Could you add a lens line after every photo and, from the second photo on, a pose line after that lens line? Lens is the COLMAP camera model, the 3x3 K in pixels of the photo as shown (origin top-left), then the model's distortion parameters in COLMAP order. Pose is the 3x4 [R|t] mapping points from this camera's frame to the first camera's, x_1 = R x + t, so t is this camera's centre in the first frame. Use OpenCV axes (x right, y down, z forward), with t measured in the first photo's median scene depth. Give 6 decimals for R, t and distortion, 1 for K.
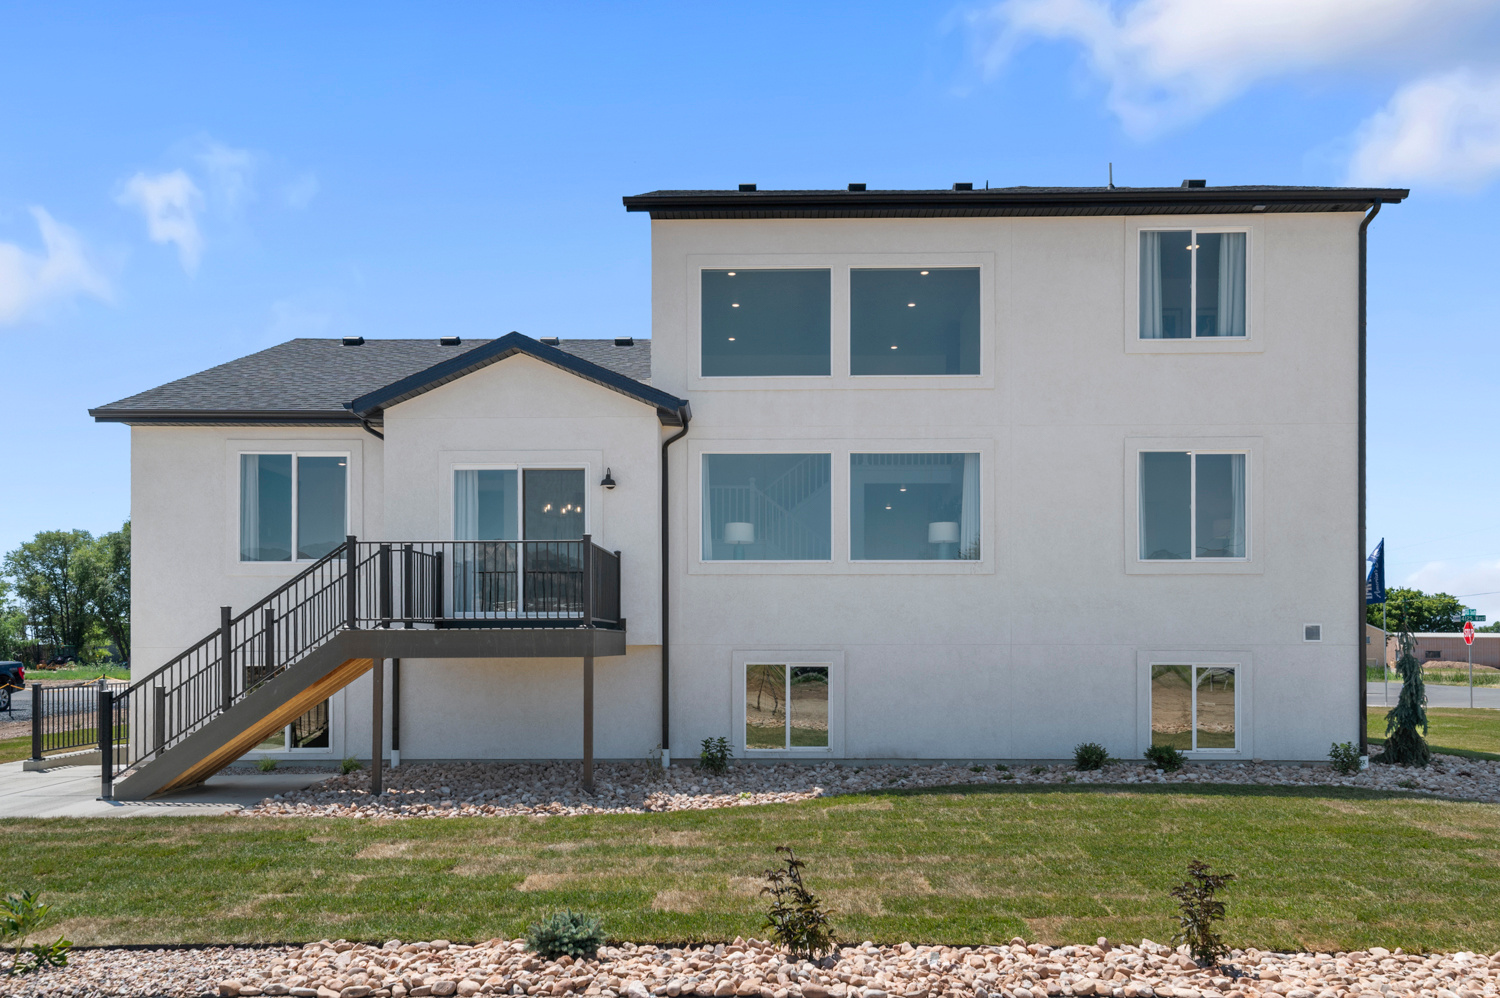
lens RADIAL K [[1156.9, 0, 749.6], [0, 1156.9, 537.9], [0, 0, 1]] dist [0.026582, 0.000335]
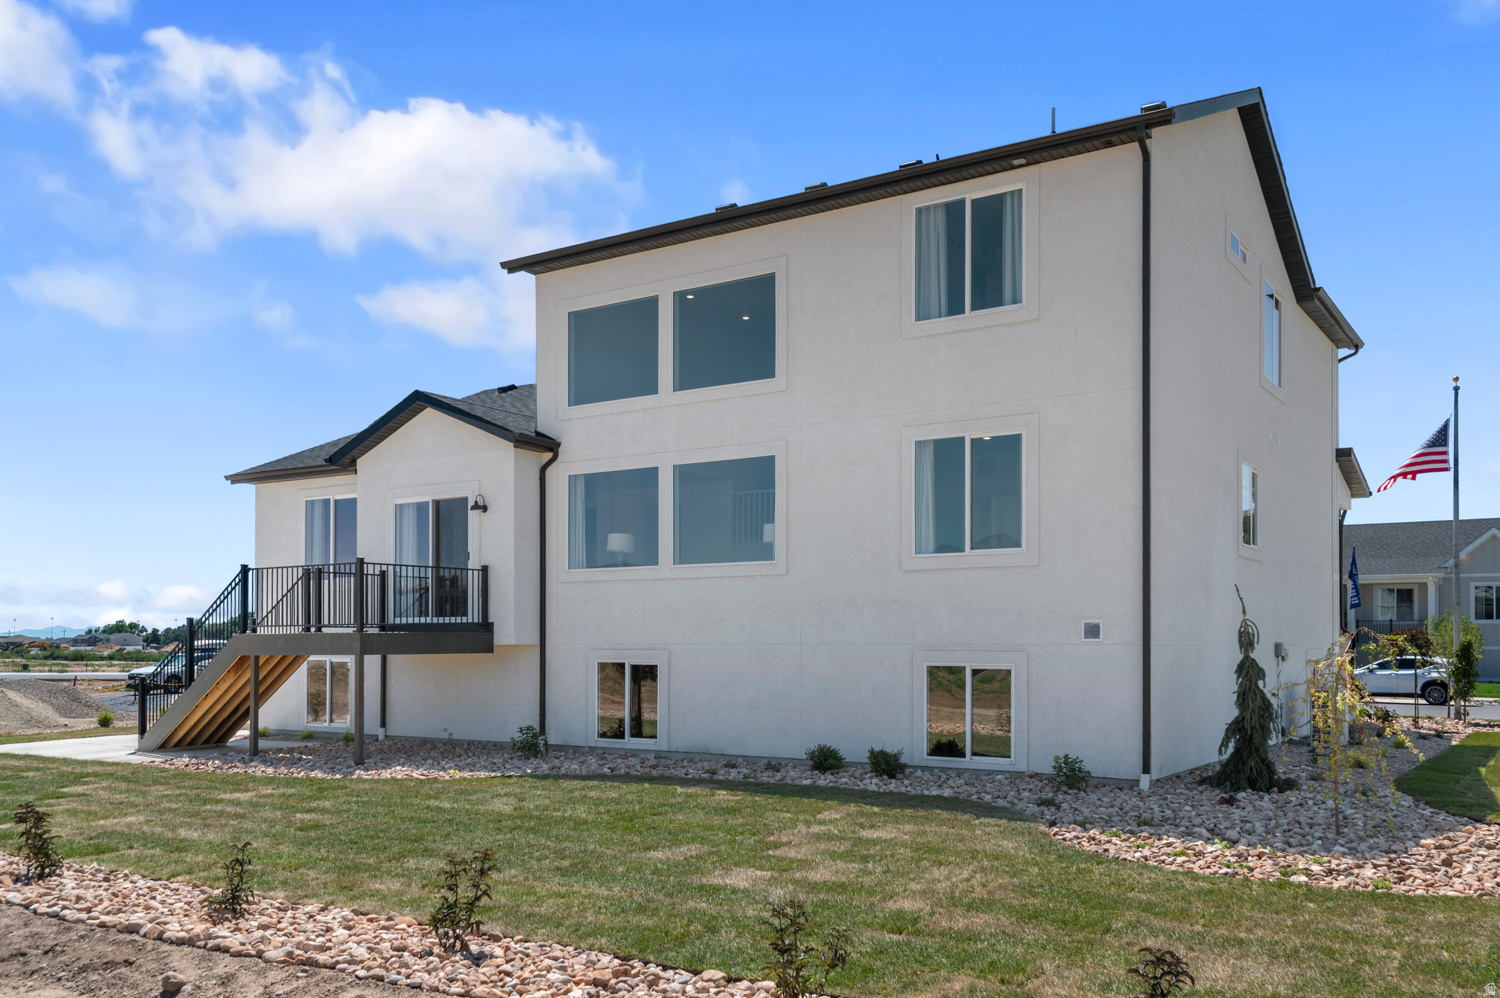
lens RADIAL K [[1291.3, 0, 750.0], [0, 1291.3, 499.0], [0, 0, 1]] dist [0.032173, -0.001230]
pose [[0.832919, -0.060413, -0.550088, 0.802949], [0.049952, 0.998173, -0.033990, 0.002355], [0.551137, 0.000833, 0.834415, 0.043352]]
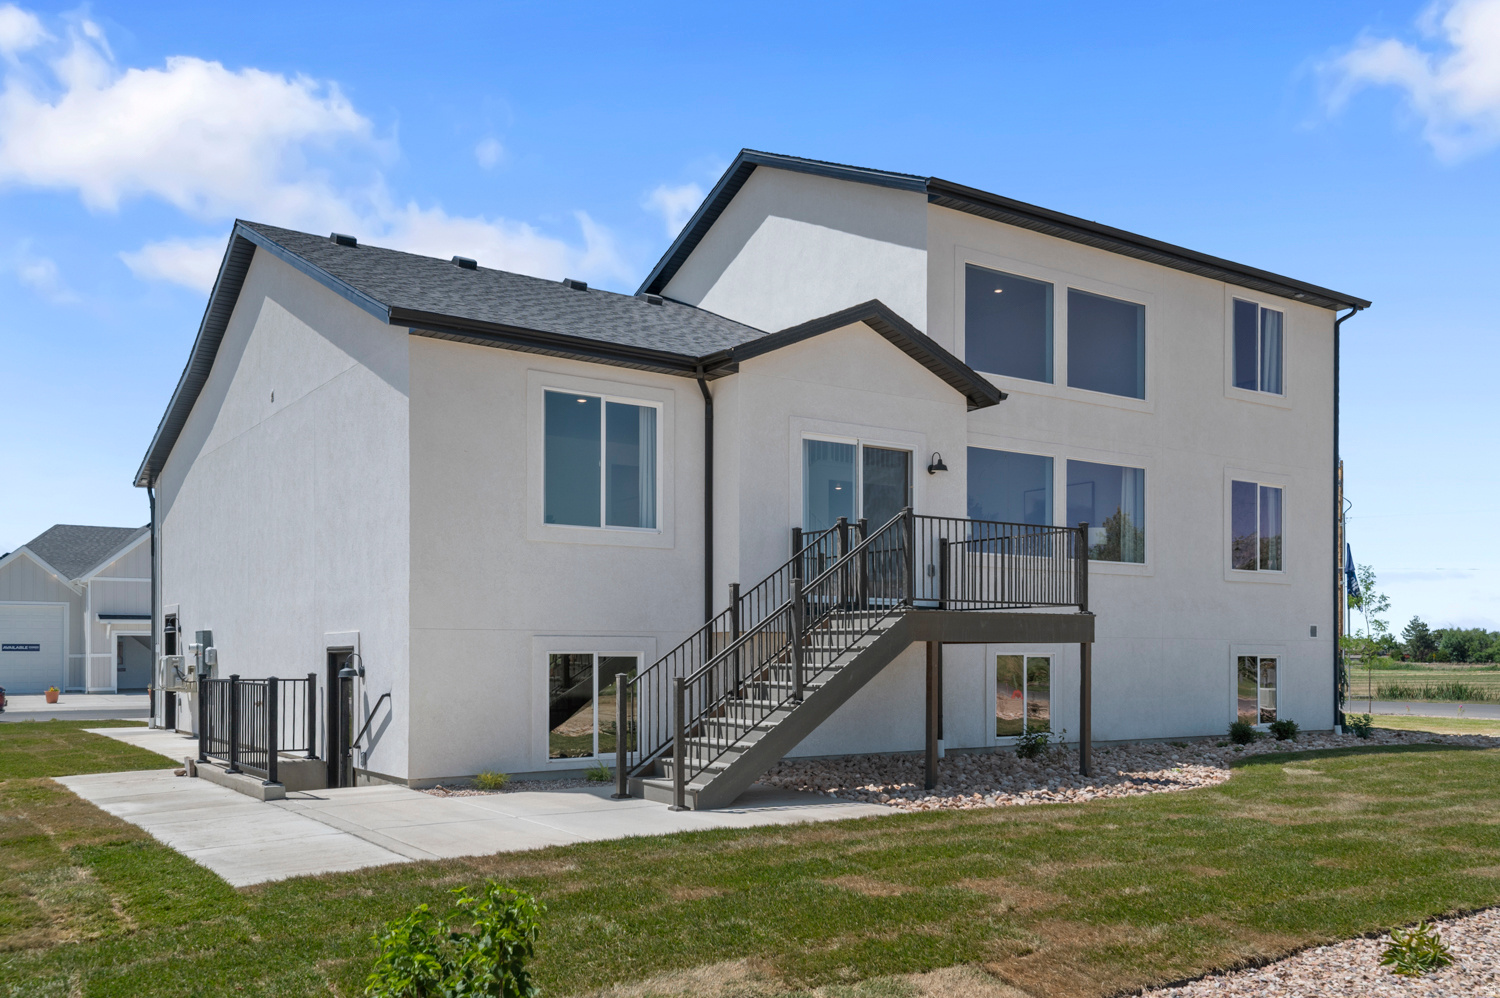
lens RADIAL K [[1261.6, 0, 749.4], [0, 1261.6, 530.1], [0, 0, 1]] dist [-0.008066, -0.004599]
pose [[0.828659, 0.060982, 0.556423, -0.802563], [-0.056087, 0.998091, -0.025859, 0.039317], [-0.556937, -0.009779, 0.830497, 0.195458]]
